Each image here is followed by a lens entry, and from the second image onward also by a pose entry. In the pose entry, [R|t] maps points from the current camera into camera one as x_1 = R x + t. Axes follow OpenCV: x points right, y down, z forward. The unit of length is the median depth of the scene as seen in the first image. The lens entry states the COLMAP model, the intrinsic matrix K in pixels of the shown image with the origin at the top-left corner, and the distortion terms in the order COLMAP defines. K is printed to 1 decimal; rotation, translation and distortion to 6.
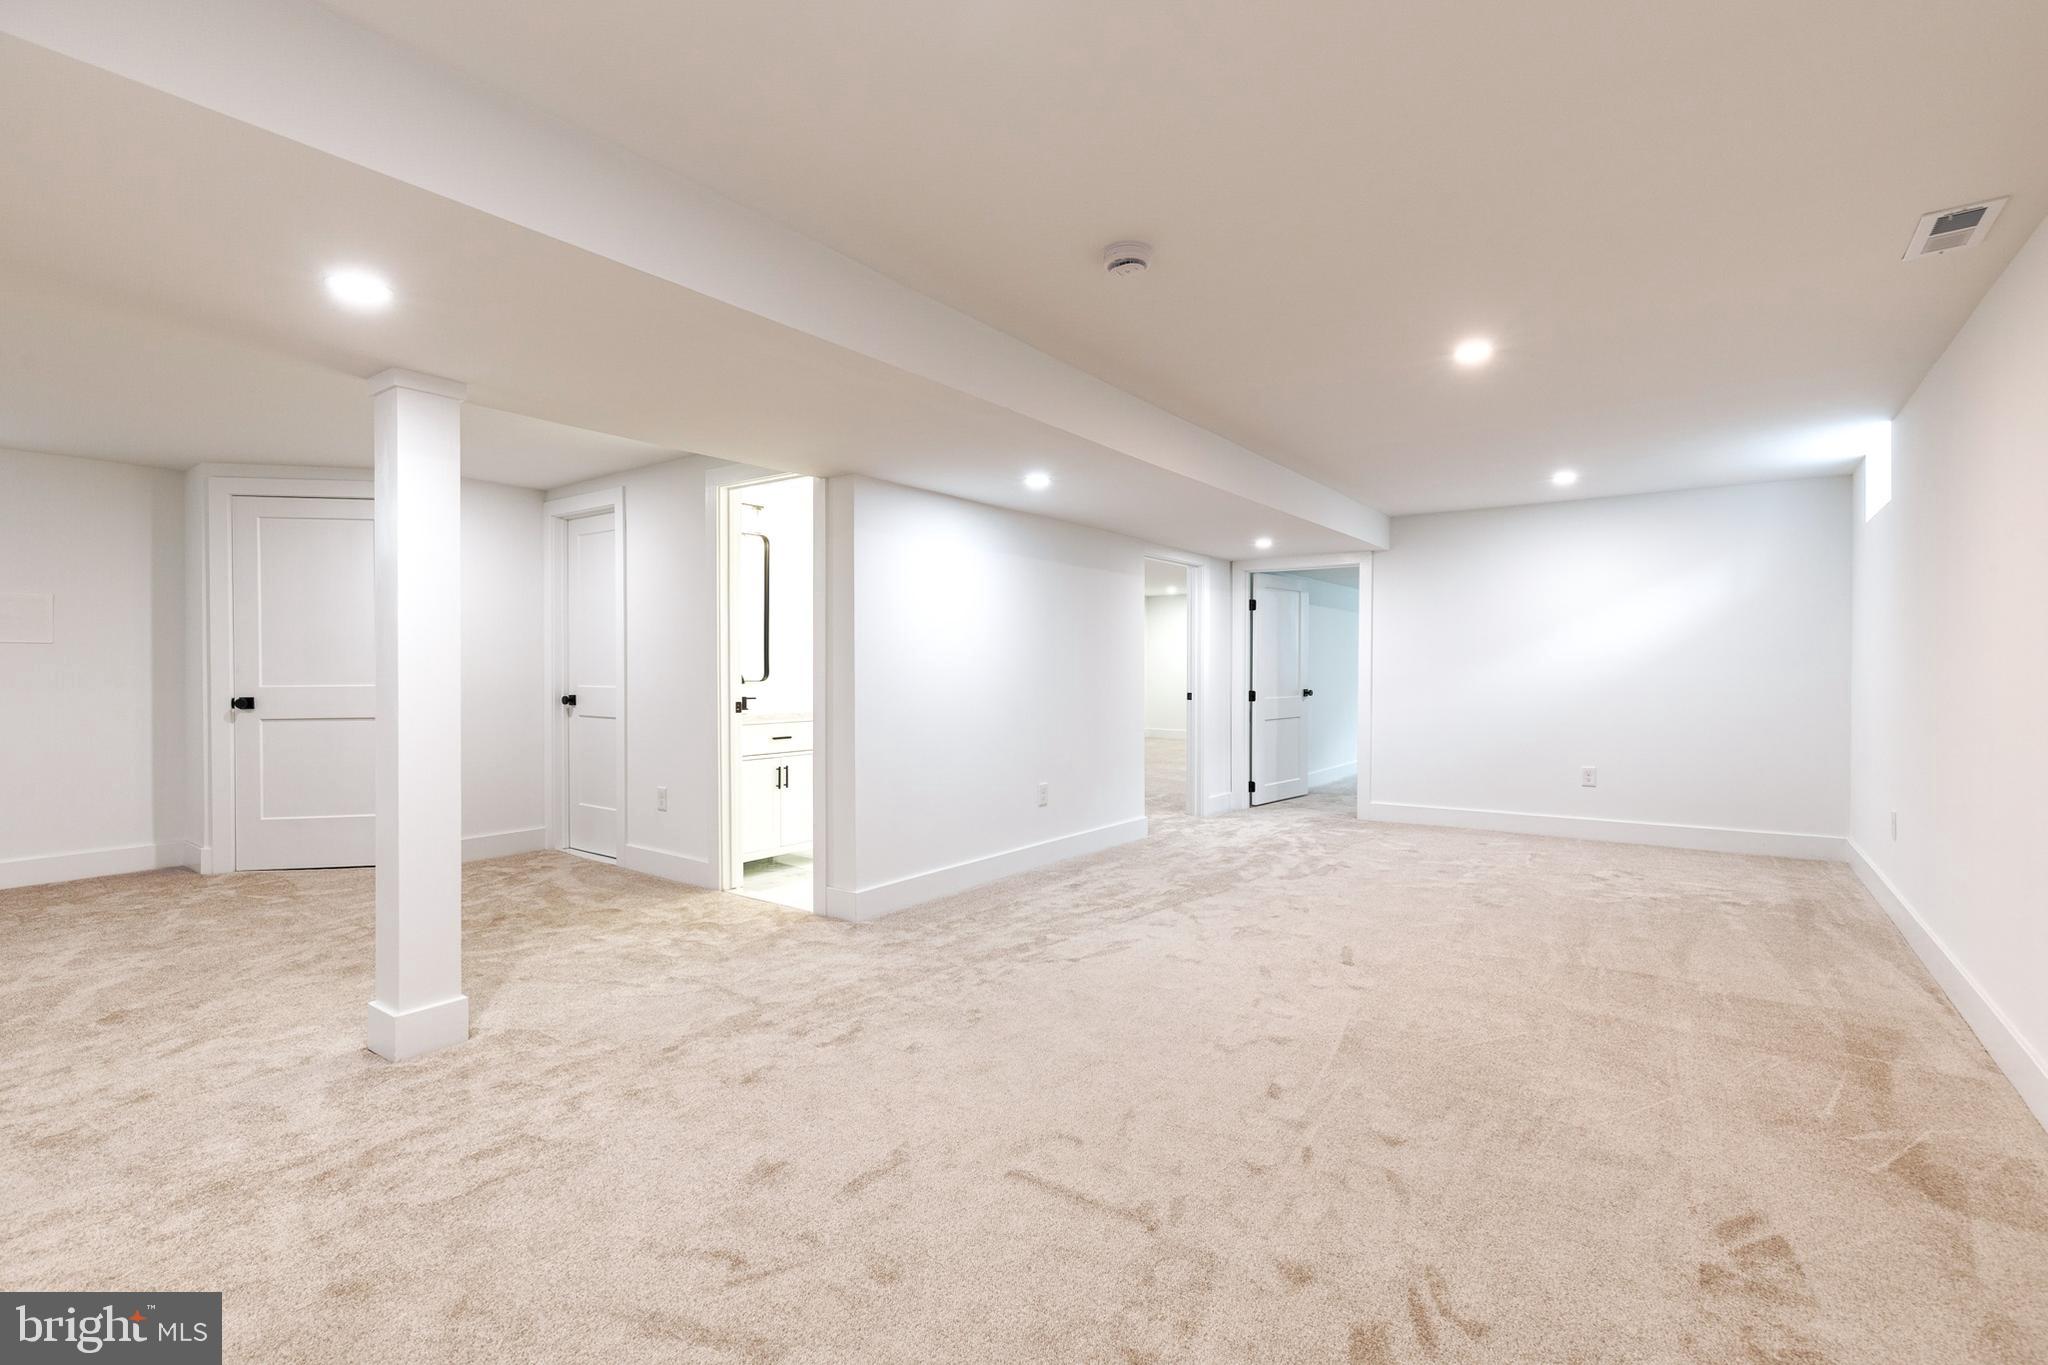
lens RADIAL K [[894.3, 0, 1024.0], [0, 894.3, 682.5], [0, 0, 1]] dist [0.028473, -0.000002]
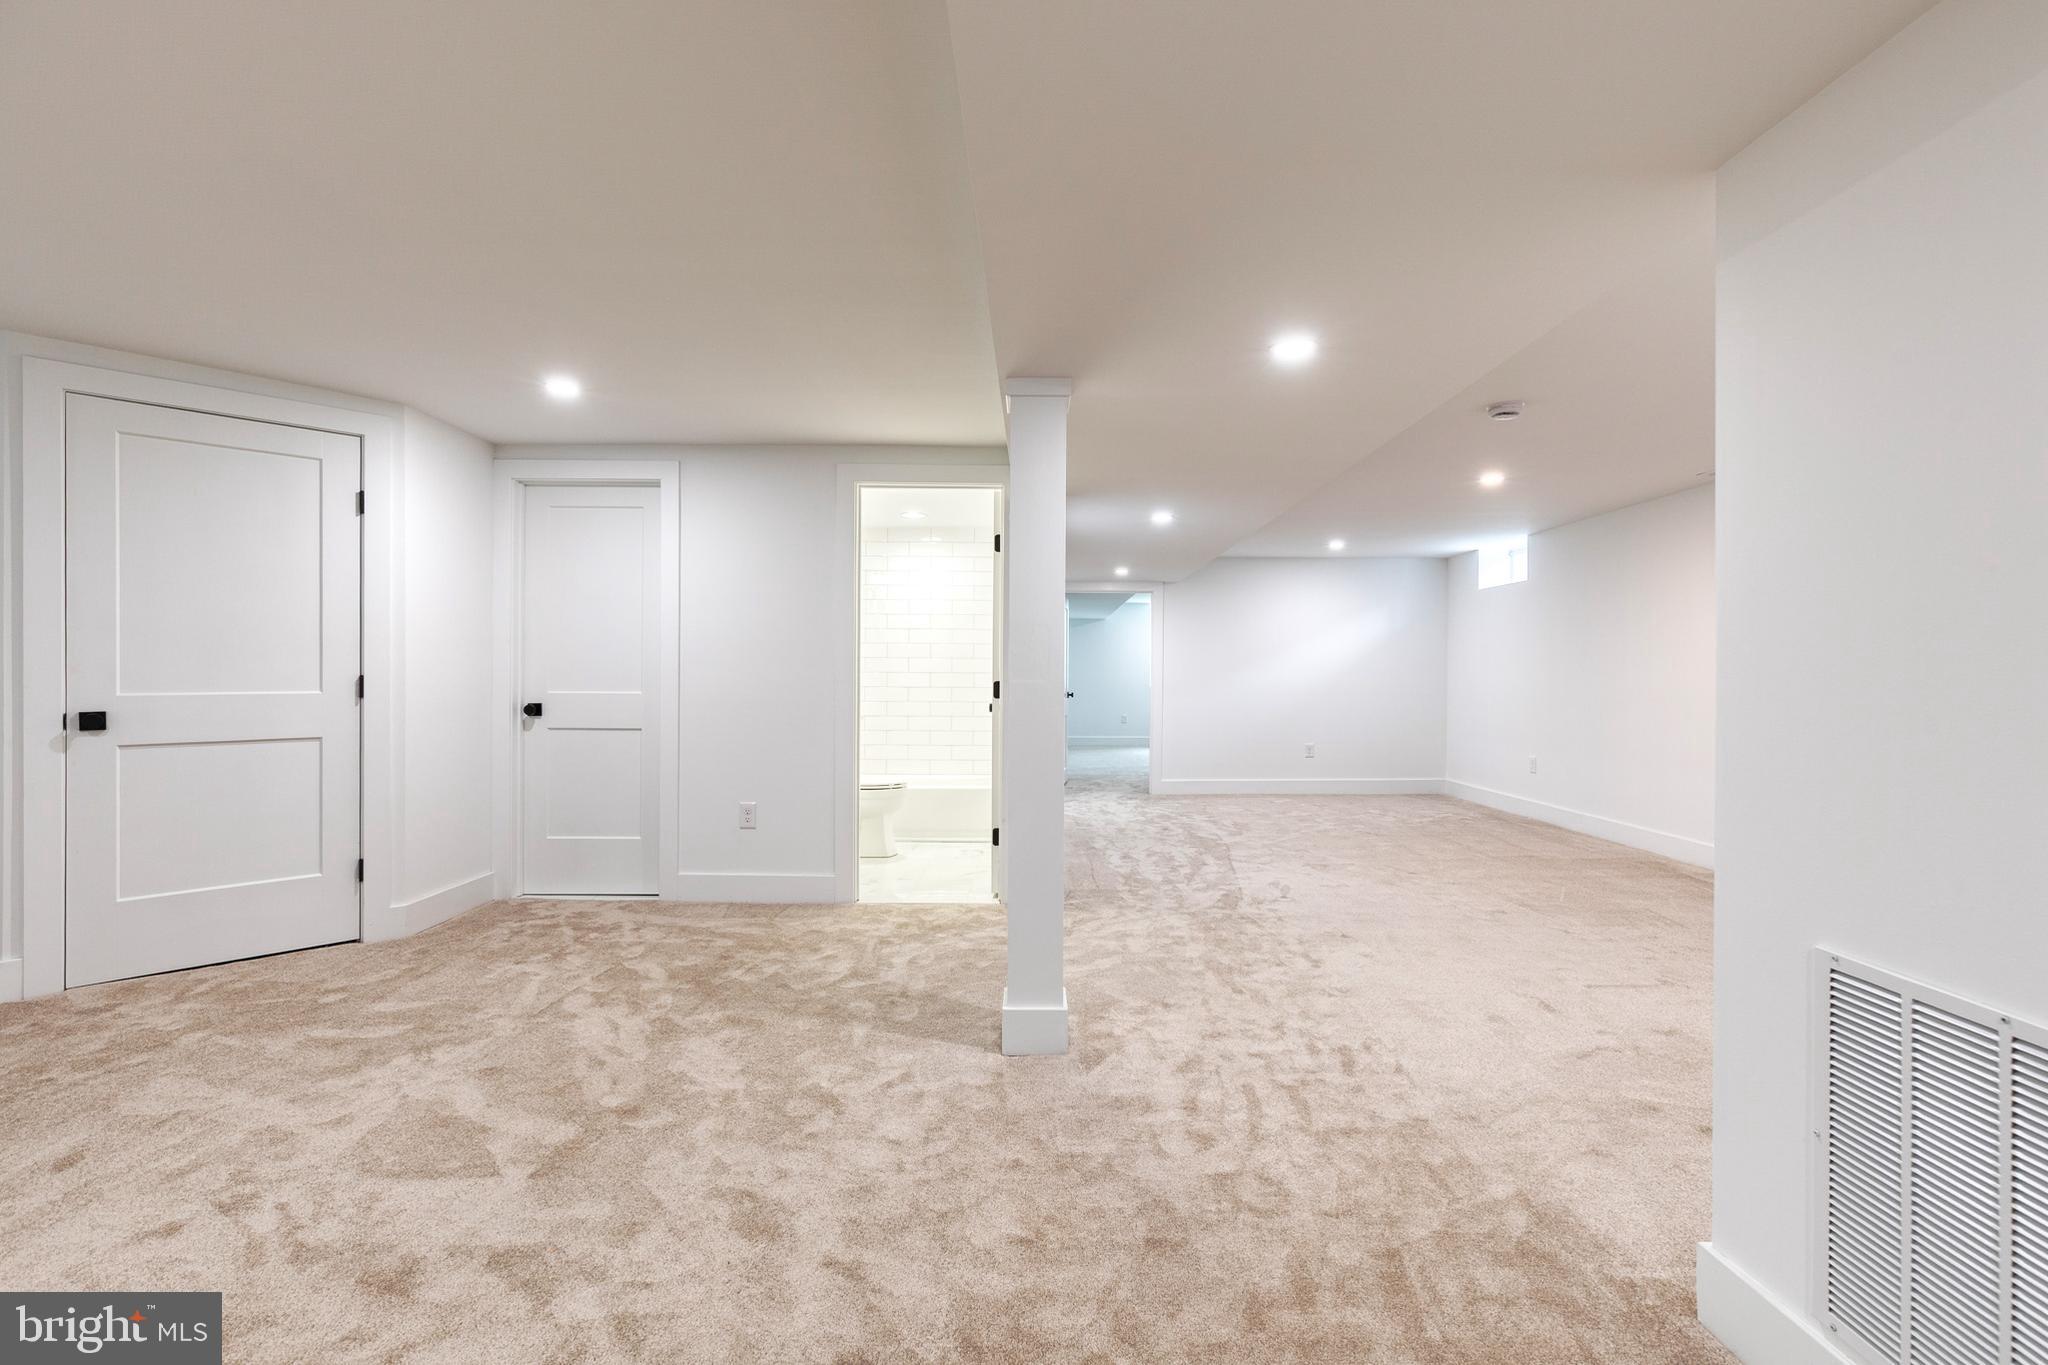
lens RADIAL K [[924.0, 0, 1031.0], [0, 924.0, 675.2], [0, 0, 1]] dist [0.009961, -0.000491]
pose [[0.806480, 0.004528, 0.591244, -0.706520], [0.001785, 0.999947, -0.010094, -0.001759], [-0.591259, 0.009196, 0.806429, 0.089942]]
